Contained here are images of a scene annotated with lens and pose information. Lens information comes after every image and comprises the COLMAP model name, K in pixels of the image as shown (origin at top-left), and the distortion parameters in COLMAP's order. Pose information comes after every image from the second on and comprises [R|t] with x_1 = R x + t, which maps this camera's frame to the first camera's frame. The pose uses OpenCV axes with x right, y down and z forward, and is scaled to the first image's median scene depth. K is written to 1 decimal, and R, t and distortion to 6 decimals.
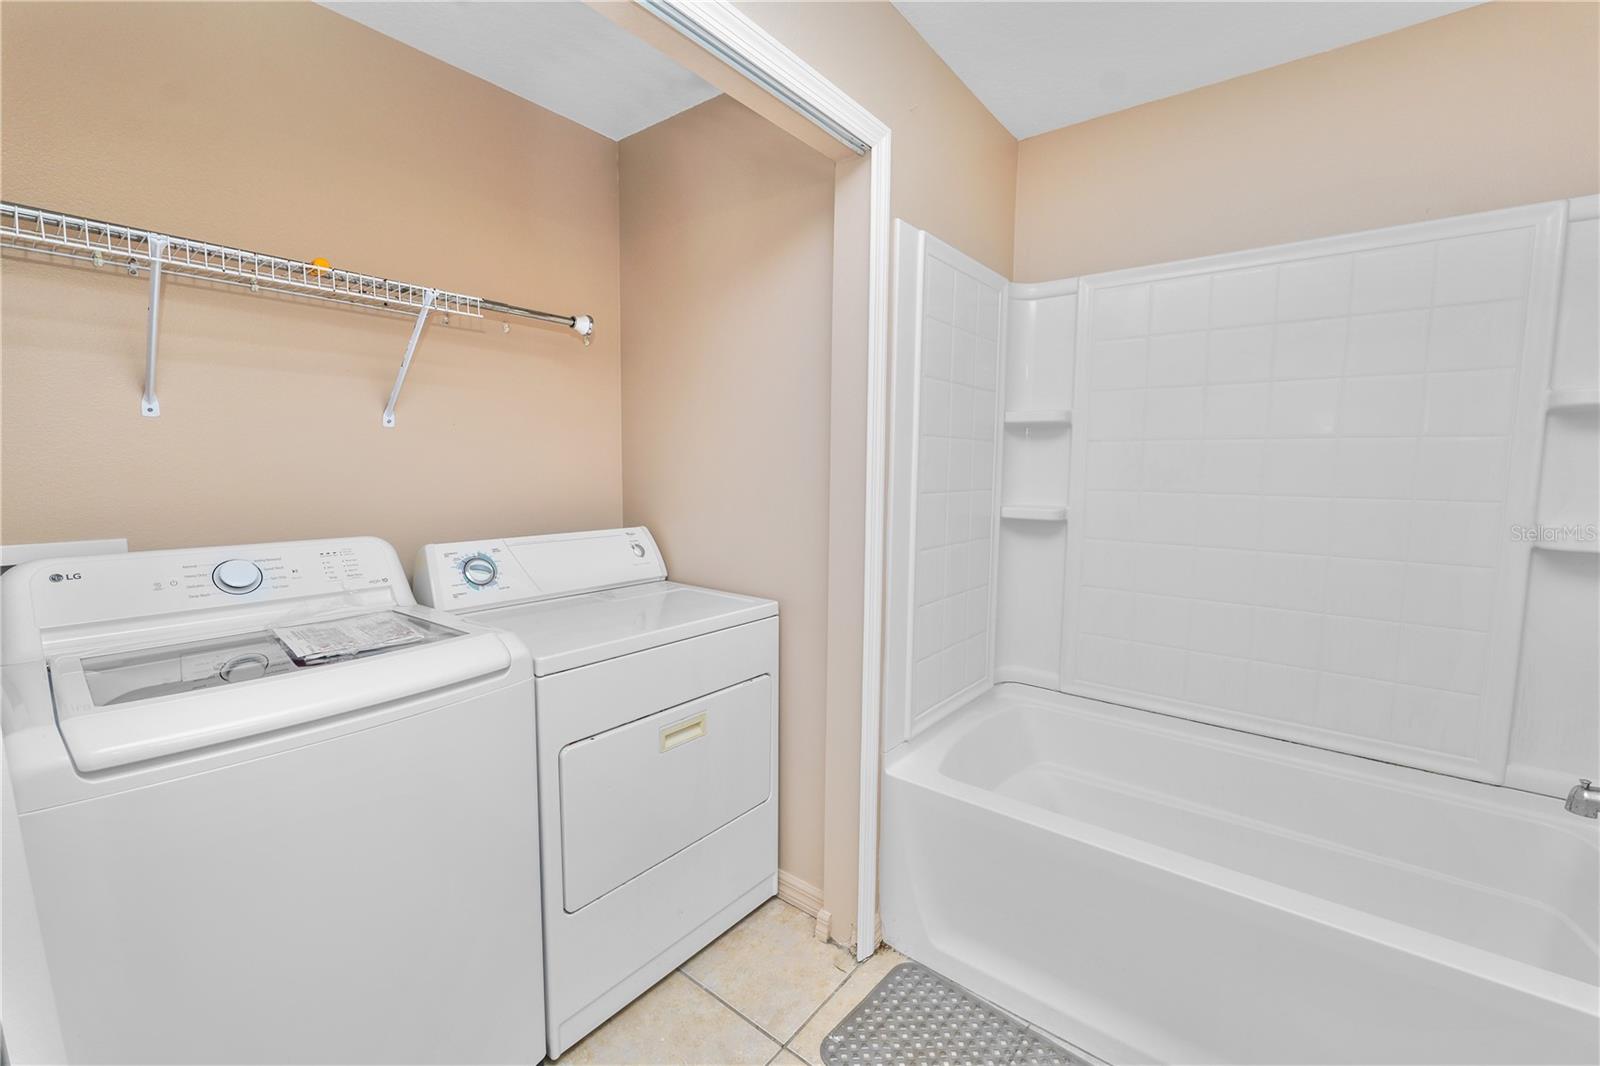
lens RADIAL K [[644.2, 0, 798.0], [0, 644.2, 521.0], [0, 0, 1]] dist [-0.023138, 0.000024]
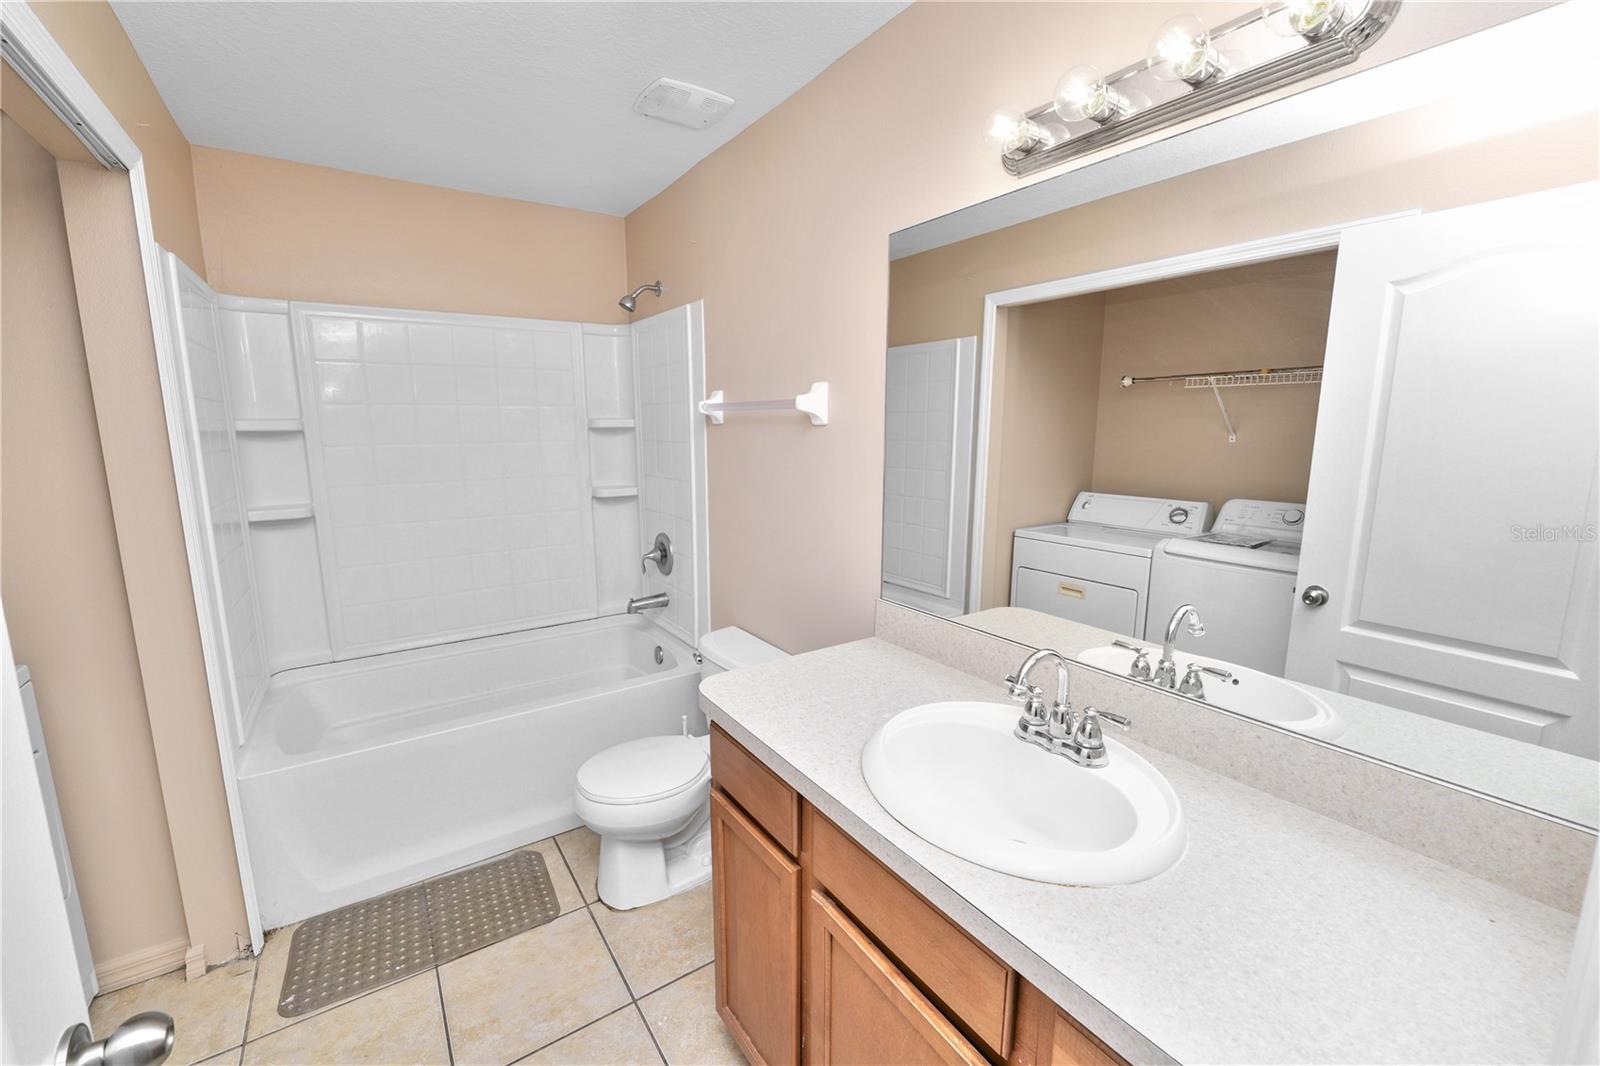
lens RADIAL K [[644.2, 0, 796.2], [0, 644.2, 526.8], [0, 0, 1]] dist [-0.011599, 0.000230]
pose [[0.287919, -0.161856, 0.943878, -0.479635], [0.082889, 0.986127, 0.143816, -0.086537], [-0.954061, 0.036830, 0.297341, -0.185275]]
